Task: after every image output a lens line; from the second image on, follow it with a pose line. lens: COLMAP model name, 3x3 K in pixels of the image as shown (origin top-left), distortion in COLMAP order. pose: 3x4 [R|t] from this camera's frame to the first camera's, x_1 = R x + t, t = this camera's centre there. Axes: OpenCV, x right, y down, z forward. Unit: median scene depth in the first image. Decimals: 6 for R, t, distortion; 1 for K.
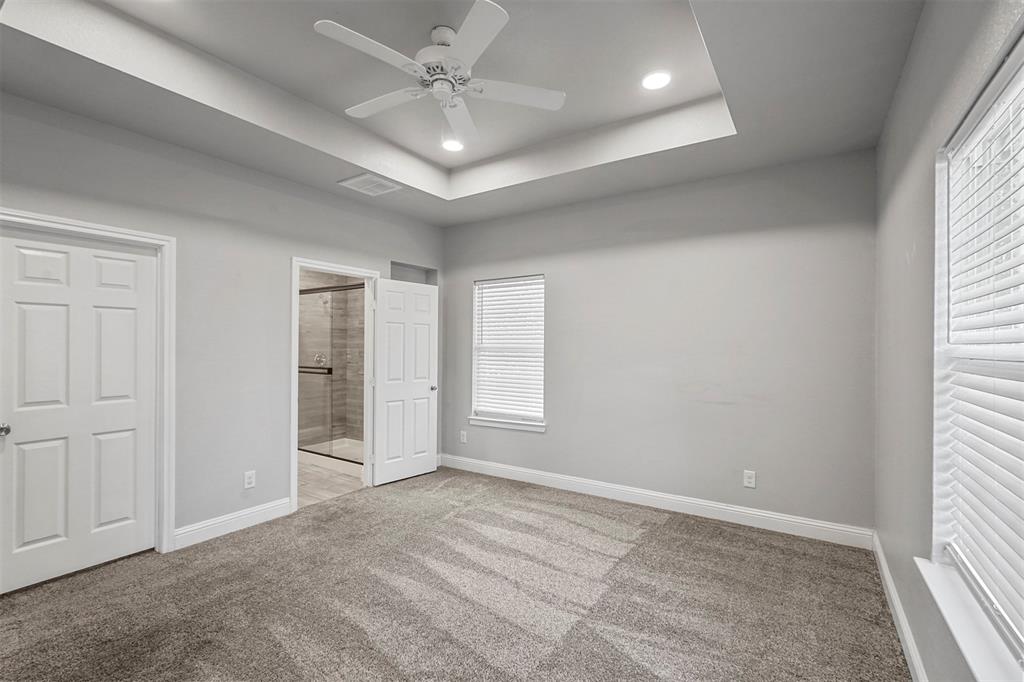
lens RADIAL K [[453.8, 0, 514.1], [0, 453.8, 347.7], [0, 0, 1]] dist [-0.002028, 0.000379]
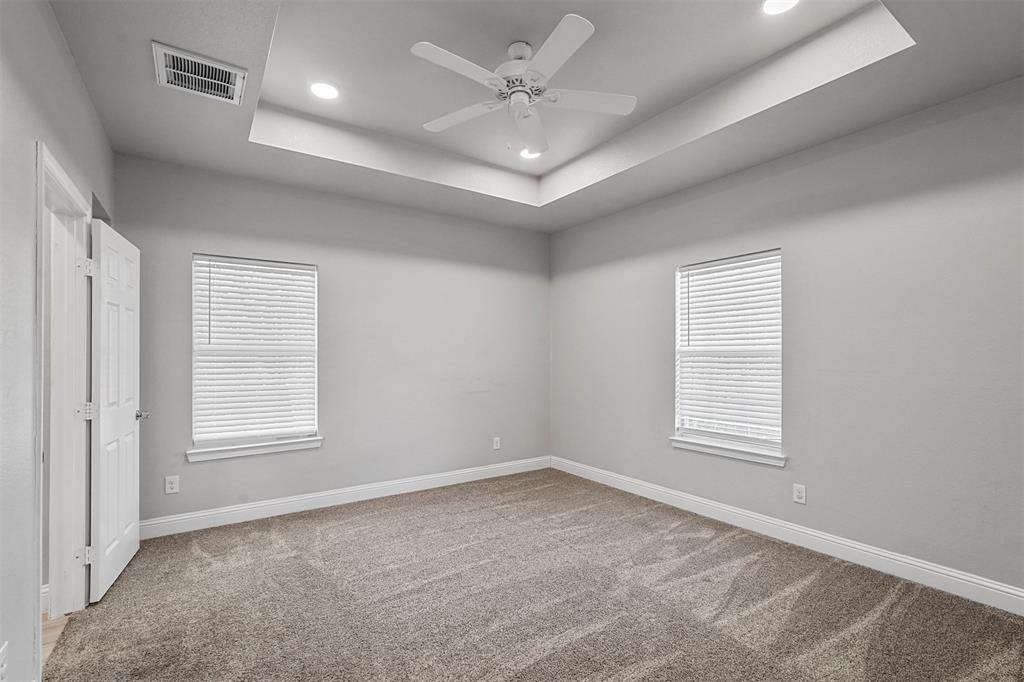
lens RADIAL K [[453.8, 0, 514.1], [0, 453.8, 347.7], [0, 0, 1]] dist [-0.002028, 0.000379]
pose [[0.374323, 0.014122, 0.927191, -0.603066], [0.001212, 0.999876, -0.015718, 0.009409], [-0.927297, 0.007007, 0.374260, 0.321105]]
